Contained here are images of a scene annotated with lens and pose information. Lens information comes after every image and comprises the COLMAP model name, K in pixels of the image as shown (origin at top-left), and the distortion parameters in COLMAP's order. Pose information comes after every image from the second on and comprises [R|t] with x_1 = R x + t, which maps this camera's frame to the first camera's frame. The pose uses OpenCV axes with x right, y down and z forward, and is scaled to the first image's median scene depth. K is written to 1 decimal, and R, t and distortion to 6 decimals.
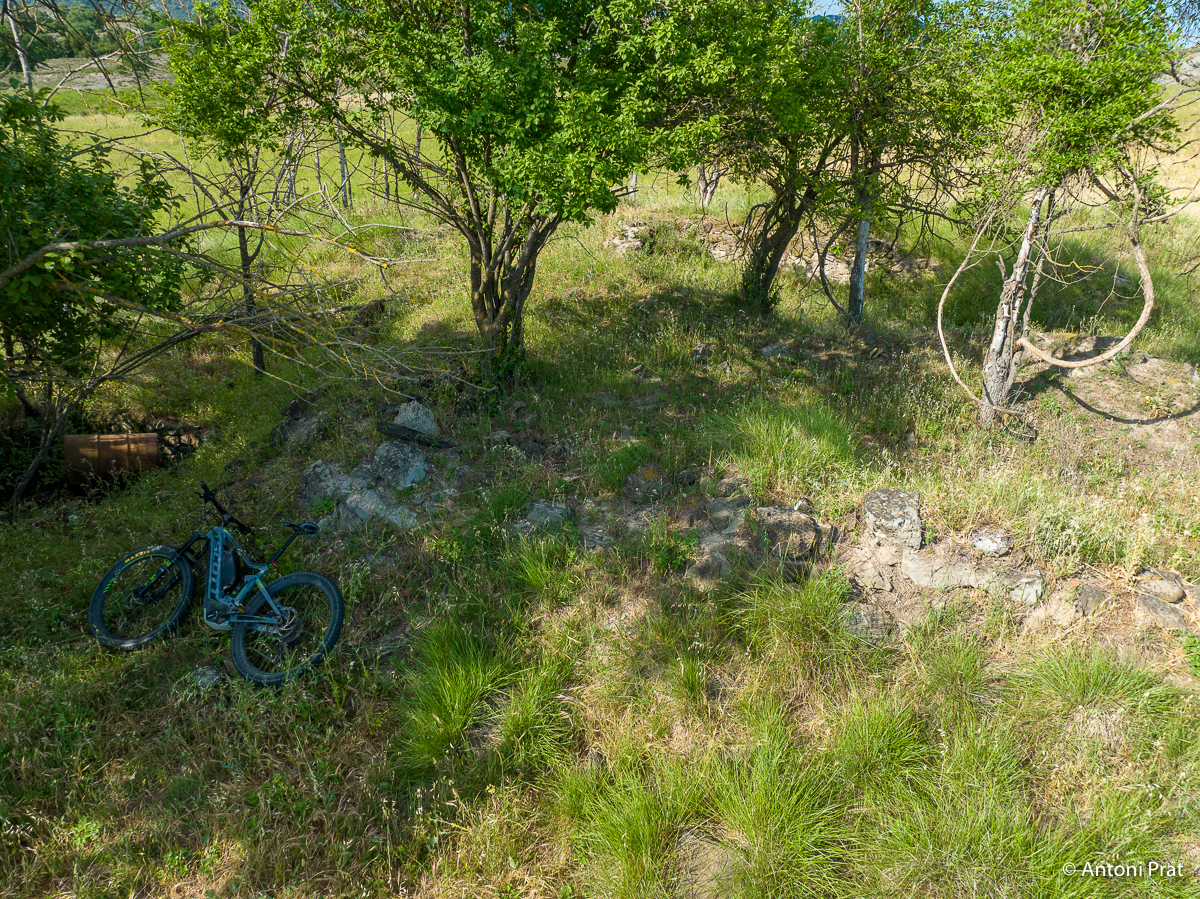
lens RADIAL K [[842.9, 0, 601.0], [0, 842.9, 450.2], [0, 0, 1]] dist [-0.035069, 0.005912]
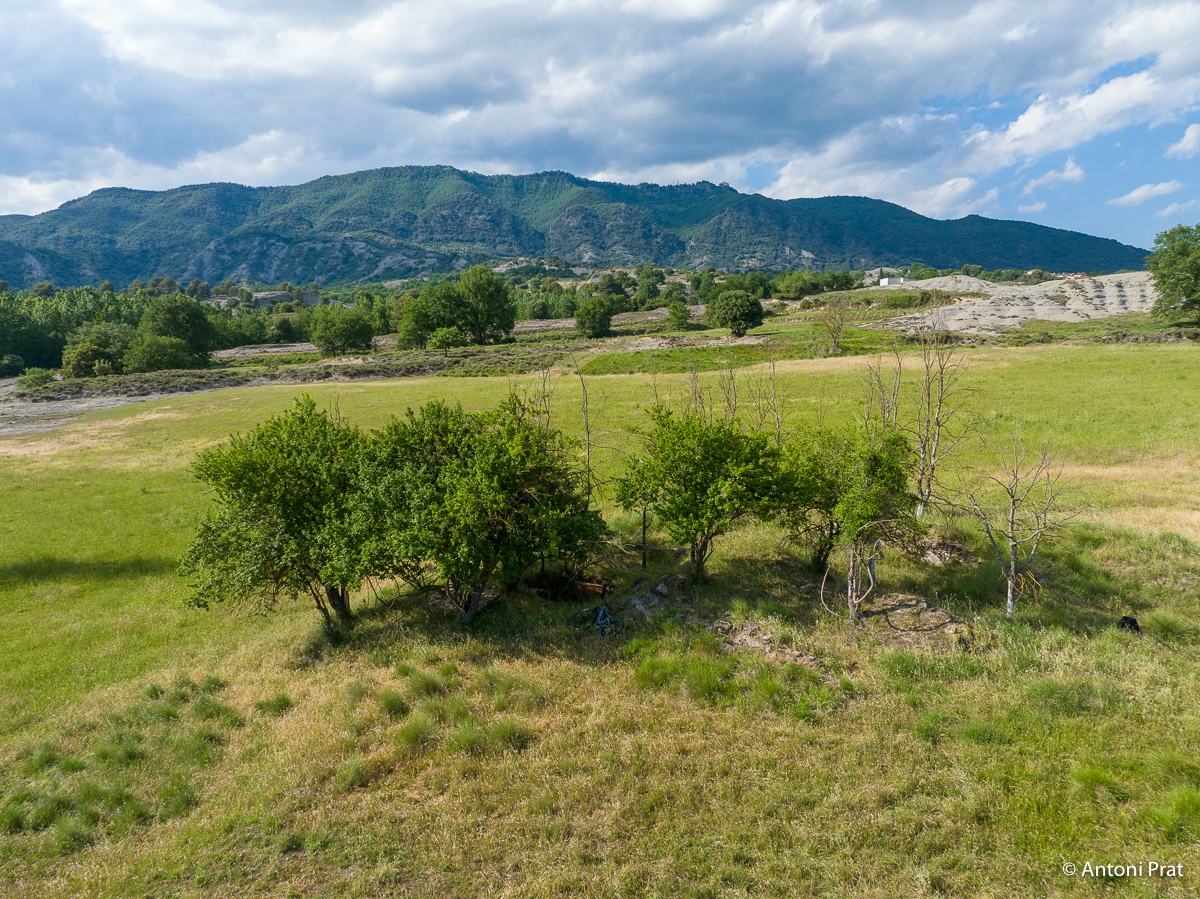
lens RADIAL K [[842.9, 0, 600.9], [0, 842.9, 449.2], [0, 0, 1]] dist [-0.035069, 0.005912]
pose [[0.841088, 0.060935, -0.537455, 0.945706], [-0.192945, 0.962067, -0.192872, 0.085539], [0.505315, 0.265922, 0.820940, -1.436707]]
